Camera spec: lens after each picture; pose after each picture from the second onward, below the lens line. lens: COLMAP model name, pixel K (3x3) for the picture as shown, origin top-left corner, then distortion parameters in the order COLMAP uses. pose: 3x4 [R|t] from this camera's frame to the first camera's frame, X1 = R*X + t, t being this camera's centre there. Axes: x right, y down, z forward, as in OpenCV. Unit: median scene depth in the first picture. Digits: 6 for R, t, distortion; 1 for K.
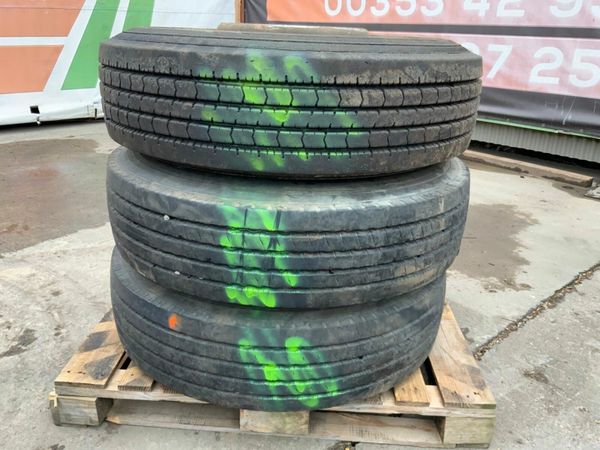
lens RADIAL K [[494.0, 0, 300.0], [0, 494.0, 225.0], [0, 0, 1]] dist [0.013716, -0.006257]
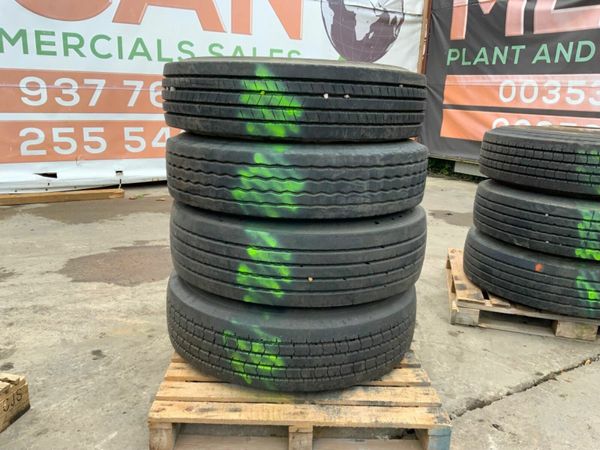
lens RADIAL K [[494.0, 0, 300.0], [0, 494.0, 225.0], [0, 0, 1]] dist [0.013716, -0.006257]
pose [[0.983276, 0.054283, -0.173846, -0.918764], [-0.075709, 0.989993, -0.119087, 0.355170], [0.165642, 0.130257, 0.977546, -1.253345]]
